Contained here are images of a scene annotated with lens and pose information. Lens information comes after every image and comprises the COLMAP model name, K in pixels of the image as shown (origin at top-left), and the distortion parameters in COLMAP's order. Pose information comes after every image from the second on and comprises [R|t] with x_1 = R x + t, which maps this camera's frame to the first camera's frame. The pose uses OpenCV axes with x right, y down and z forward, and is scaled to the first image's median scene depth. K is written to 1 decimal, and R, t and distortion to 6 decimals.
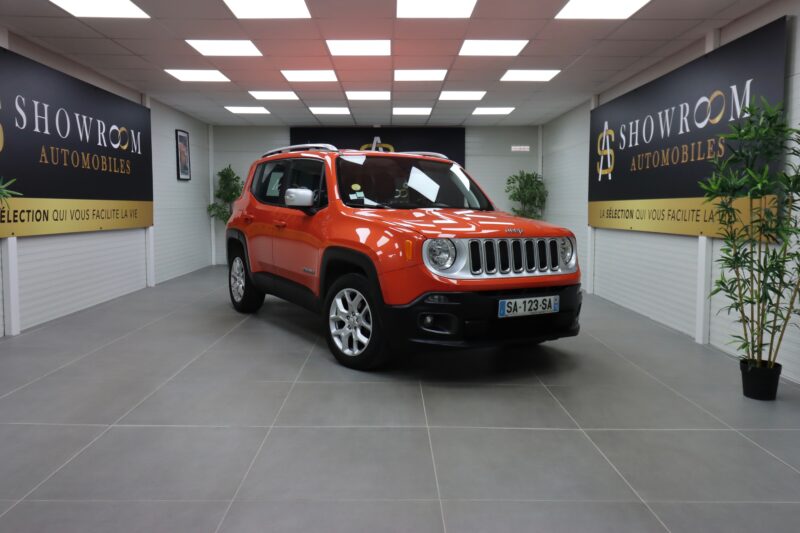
lens RADIAL K [[632.6, 0, 411.2], [0, 632.6, 268.2], [0, 0, 1]] dist [0.022847, -0.014882]
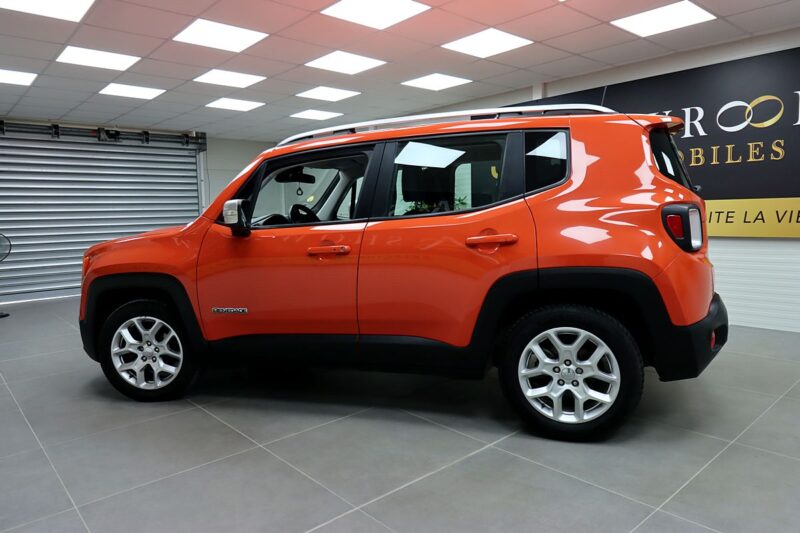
lens RADIAL K [[523.5, 0, 419.2], [0, 523.5, 255.3], [0, 0, 1]] dist [0.029266, -0.007279]
pose [[0.775421, -0.075277, 0.626942, -0.434256], [0.082319, 0.996447, 0.017829, -0.069685], [-0.626056, 0.037784, 0.778862, 0.586291]]
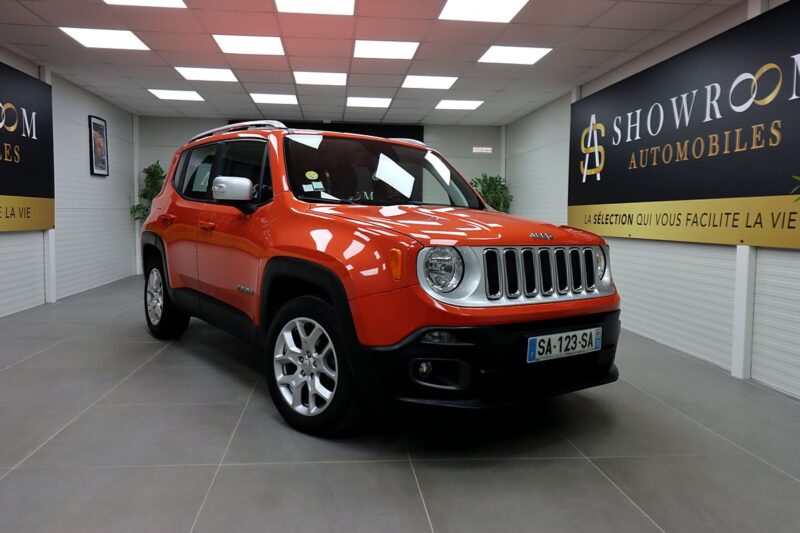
lens RADIAL K [[600.2, 0, 411.1], [0, 600.2, 266.7], [0, 0, 1]] dist [0.018241, -0.012121]
pose [[0.995227, 0.002533, 0.097555, -0.033144], [-0.001385, 0.999929, -0.011835, -0.012015], [-0.097578, 0.011643, 0.995160, 0.247196]]
